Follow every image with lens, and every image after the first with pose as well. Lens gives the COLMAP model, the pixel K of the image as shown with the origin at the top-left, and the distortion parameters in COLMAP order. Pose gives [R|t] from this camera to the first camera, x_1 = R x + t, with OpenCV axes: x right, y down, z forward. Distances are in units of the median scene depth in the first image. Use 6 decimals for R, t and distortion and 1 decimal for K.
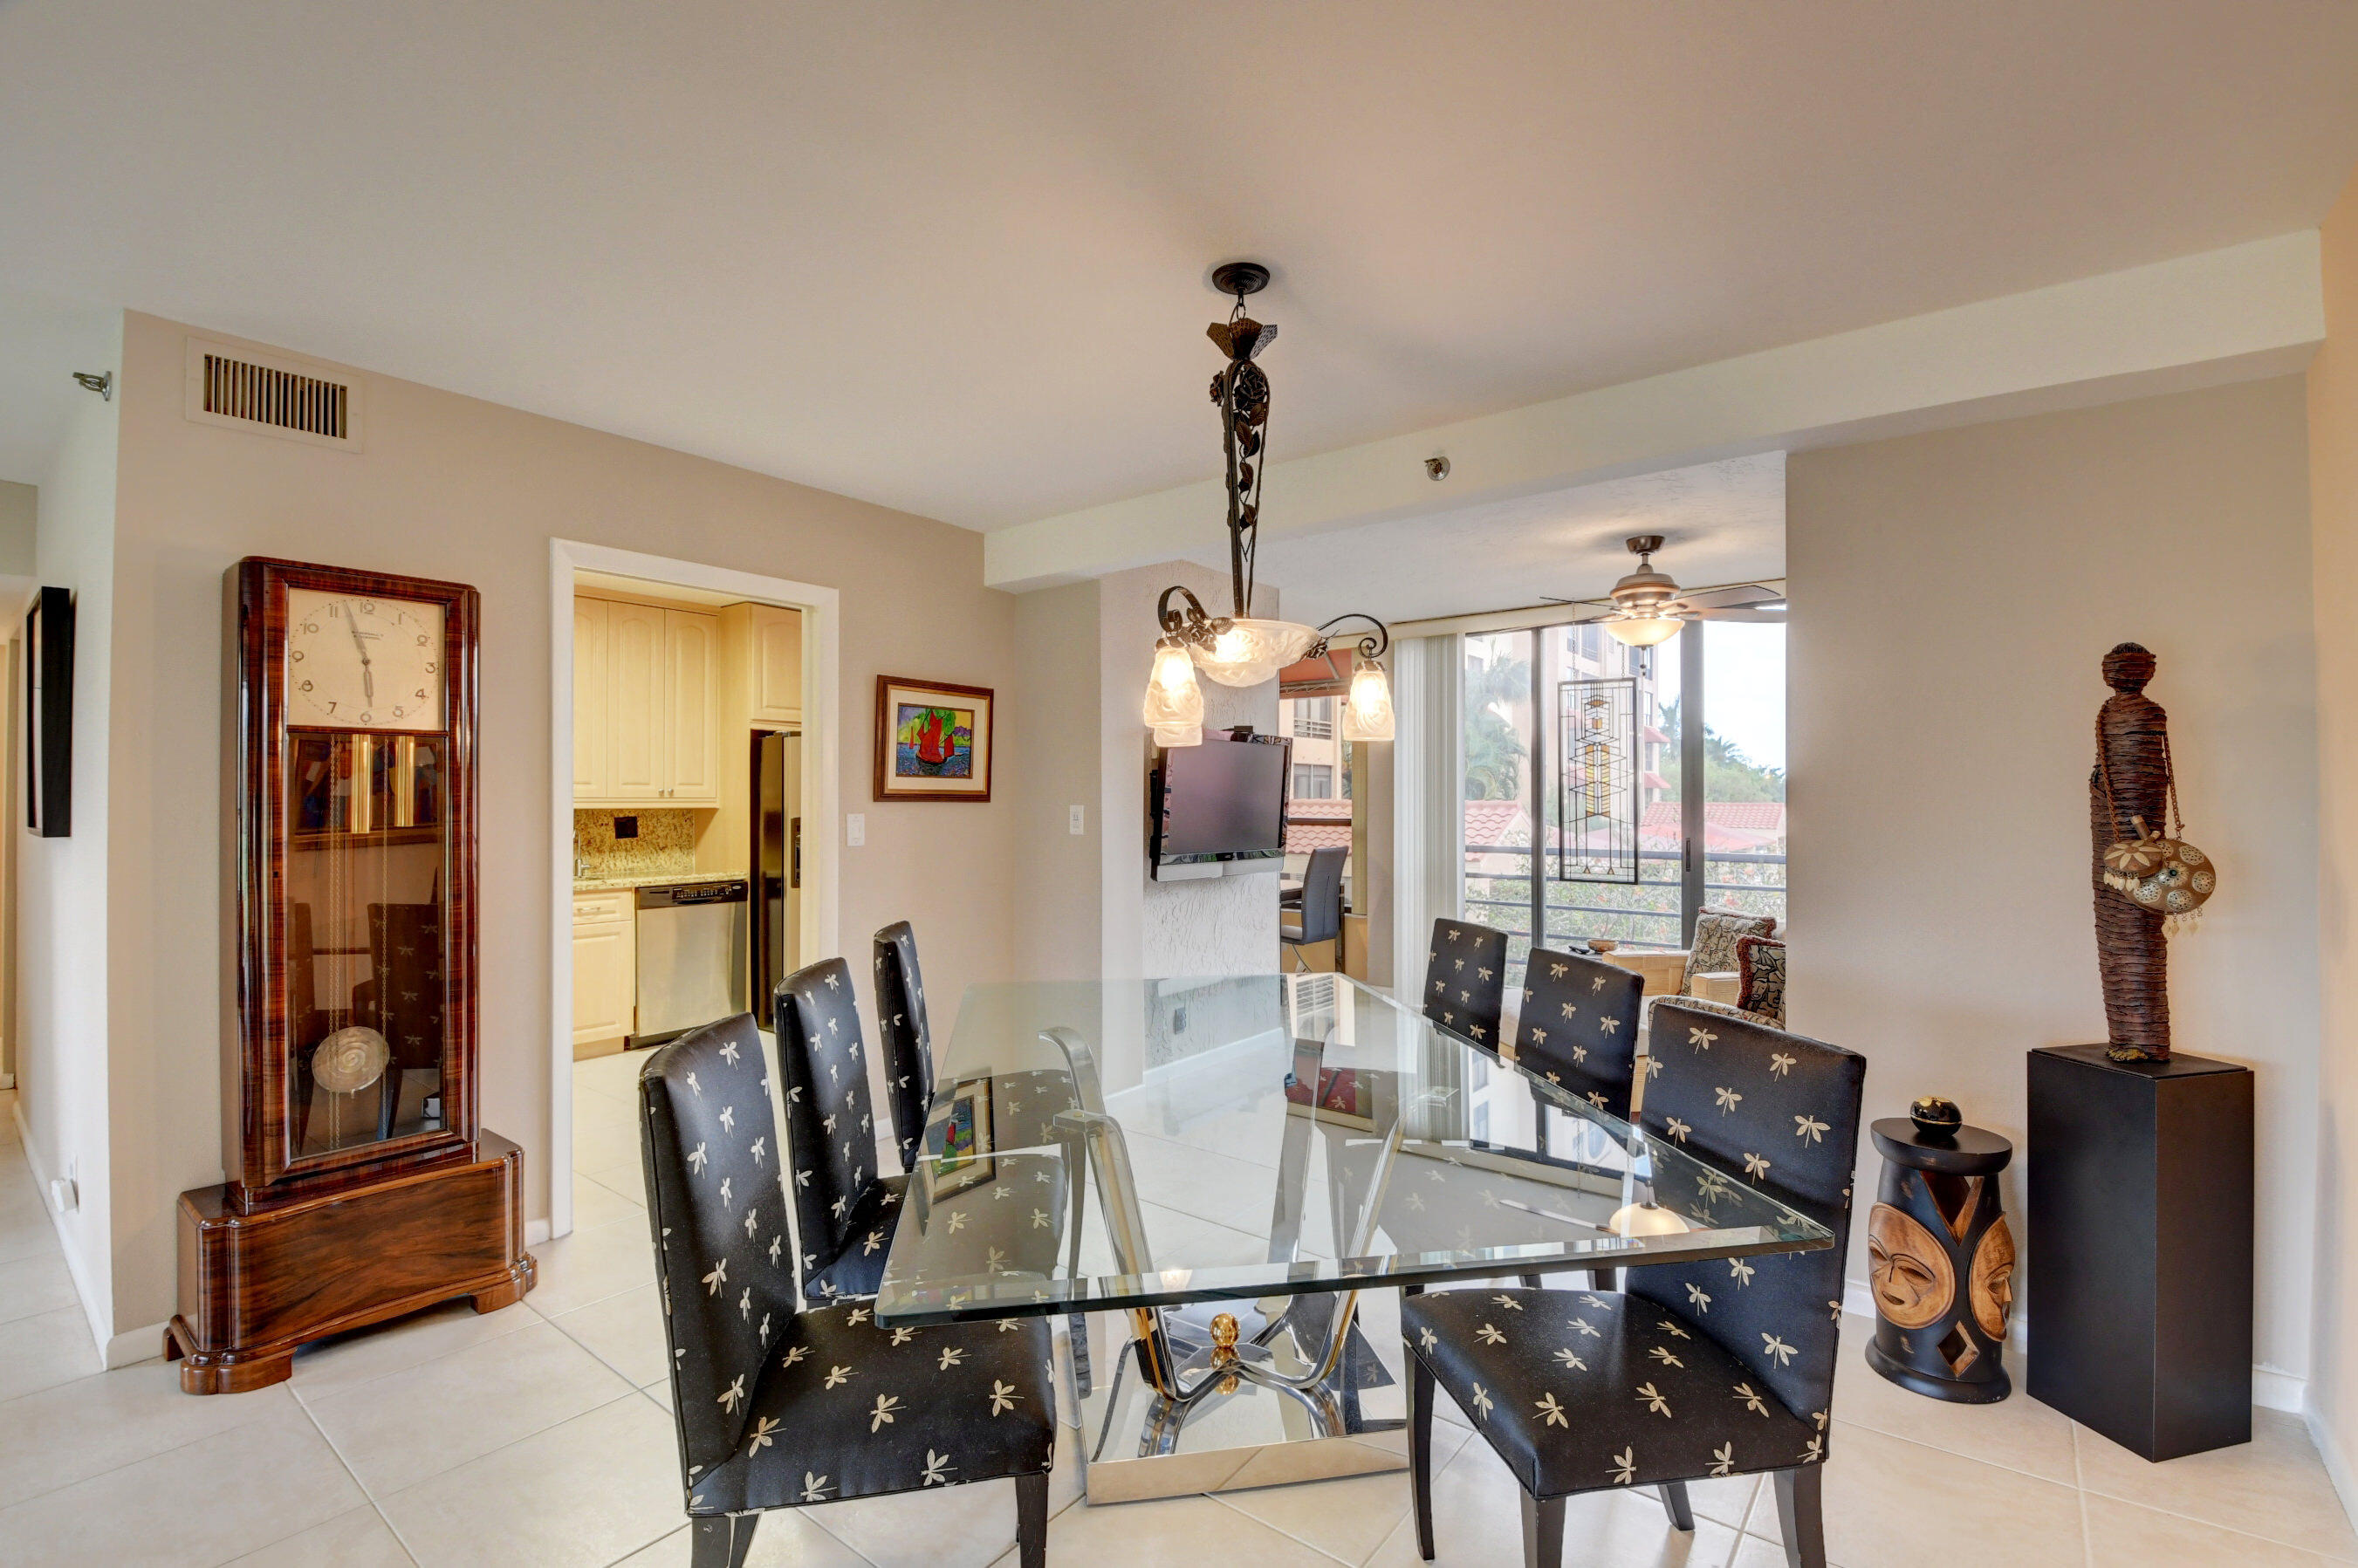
lens RADIAL K [[1037.7, 0, 1178.0], [0, 1037.7, 788.8], [0, 0, 1]] dist [0.013638, -0.025063]
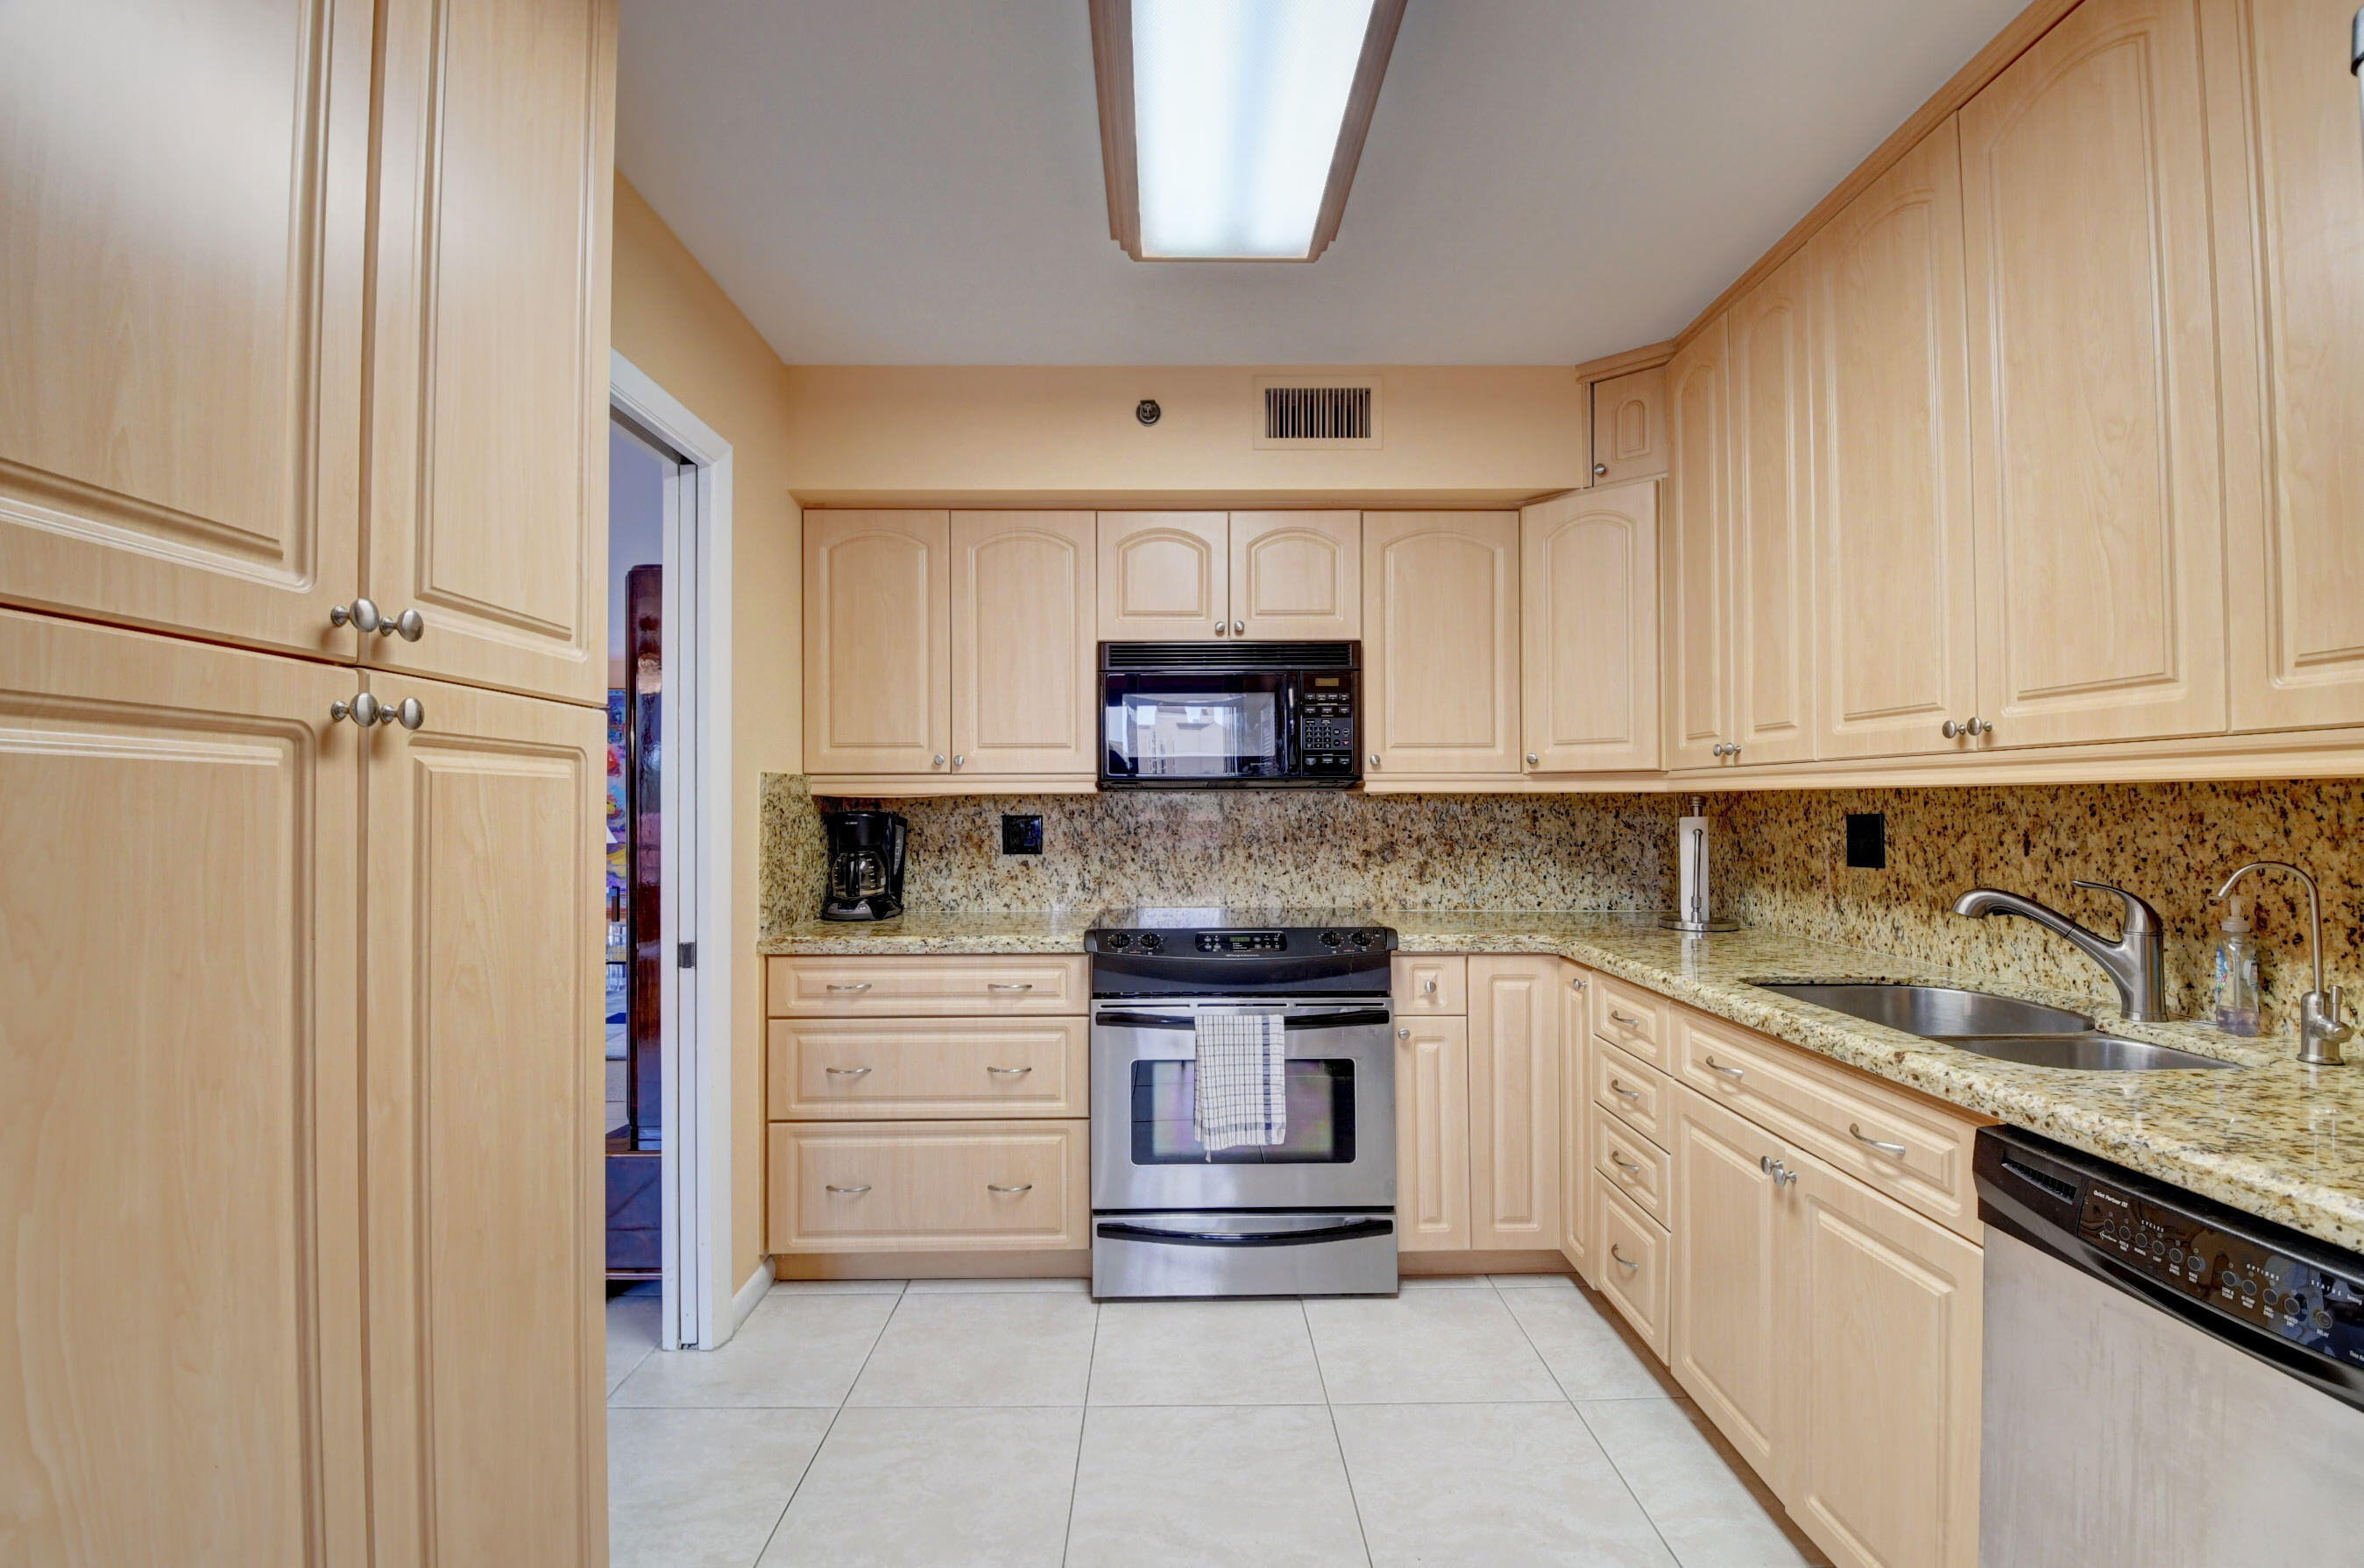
lens RADIAL K [[1040.3, 0, 1181.0], [0, 1040.3, 788.8], [0, 0, 1]] dist [0.013638, -0.025063]
pose [[-0.781470, -0.004006, -0.623930, -0.219322], [0.012499, 0.999678, -0.022073, 0.022202], [0.623817, -0.025048, -0.781169, 0.992812]]
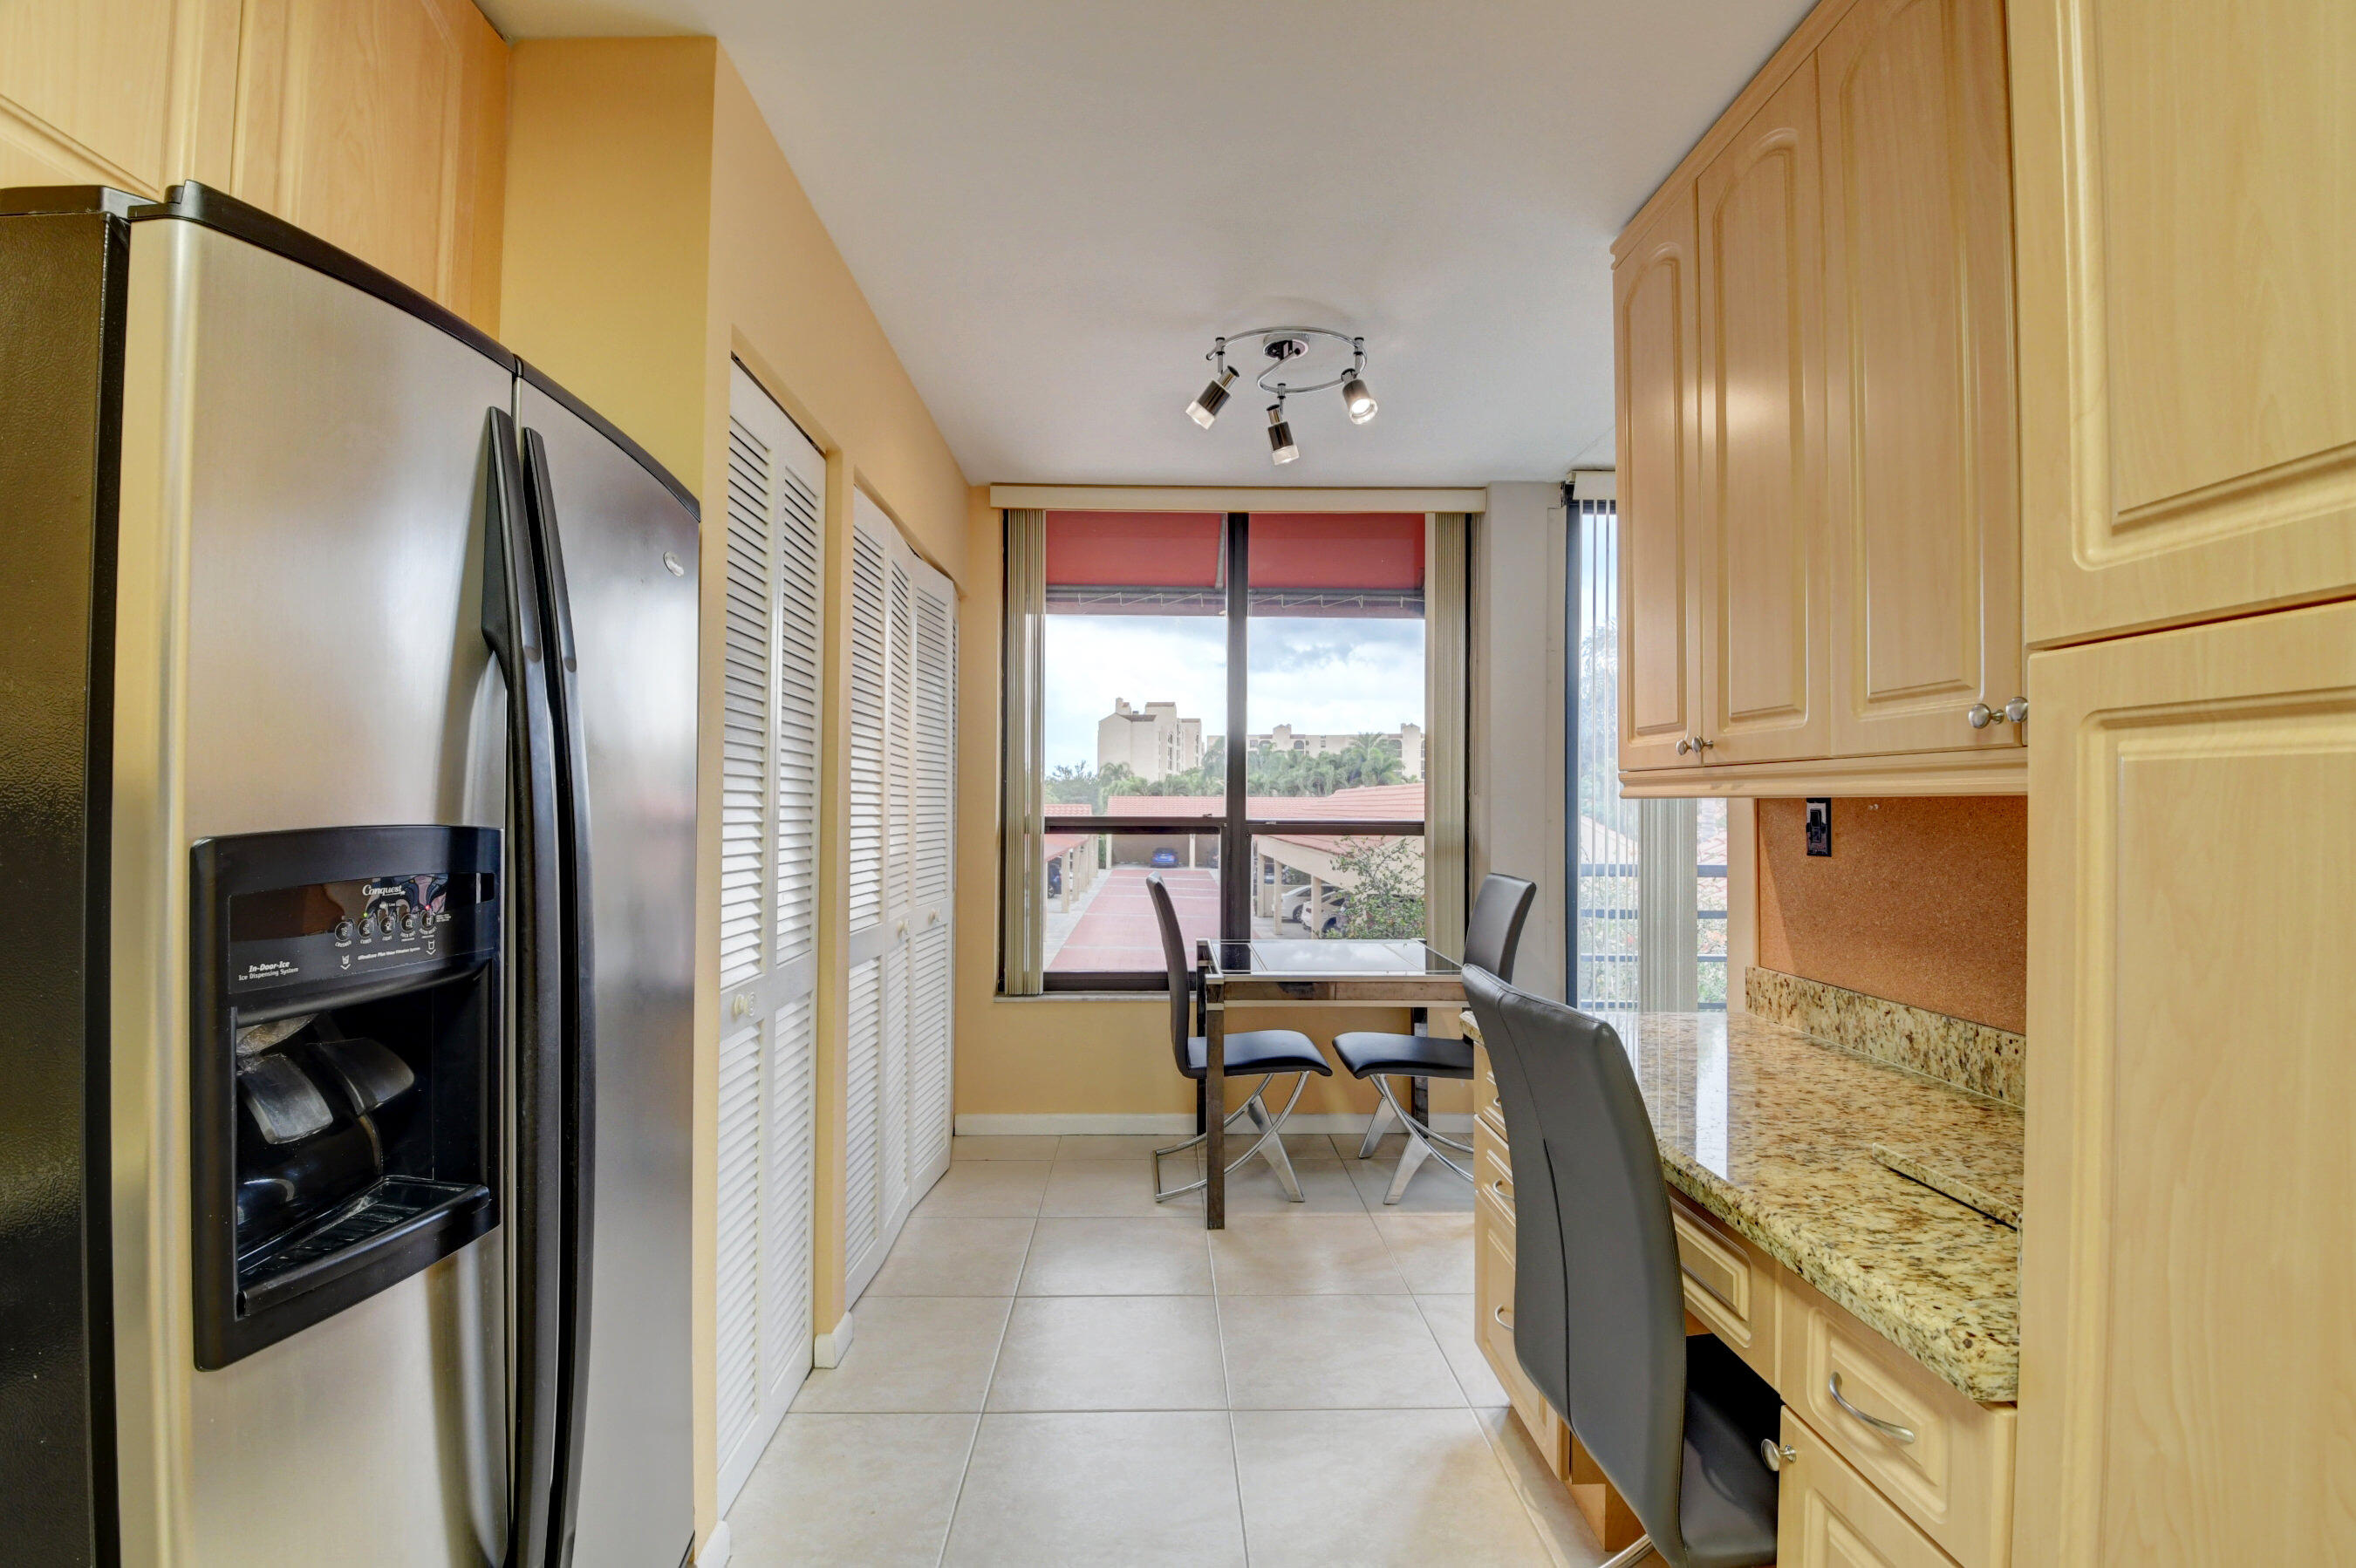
lens RADIAL K [[1036.8, 0, 1177.0], [0, 1036.8, 788.8], [0, 0, 1]] dist [0.013638, -0.025063]
pose [[0.775140, 0.014484, 0.631624, -0.354885], [-0.013351, 0.999889, -0.006543, 0.020321], [-0.631649, -0.003361, 0.775247, 0.812940]]
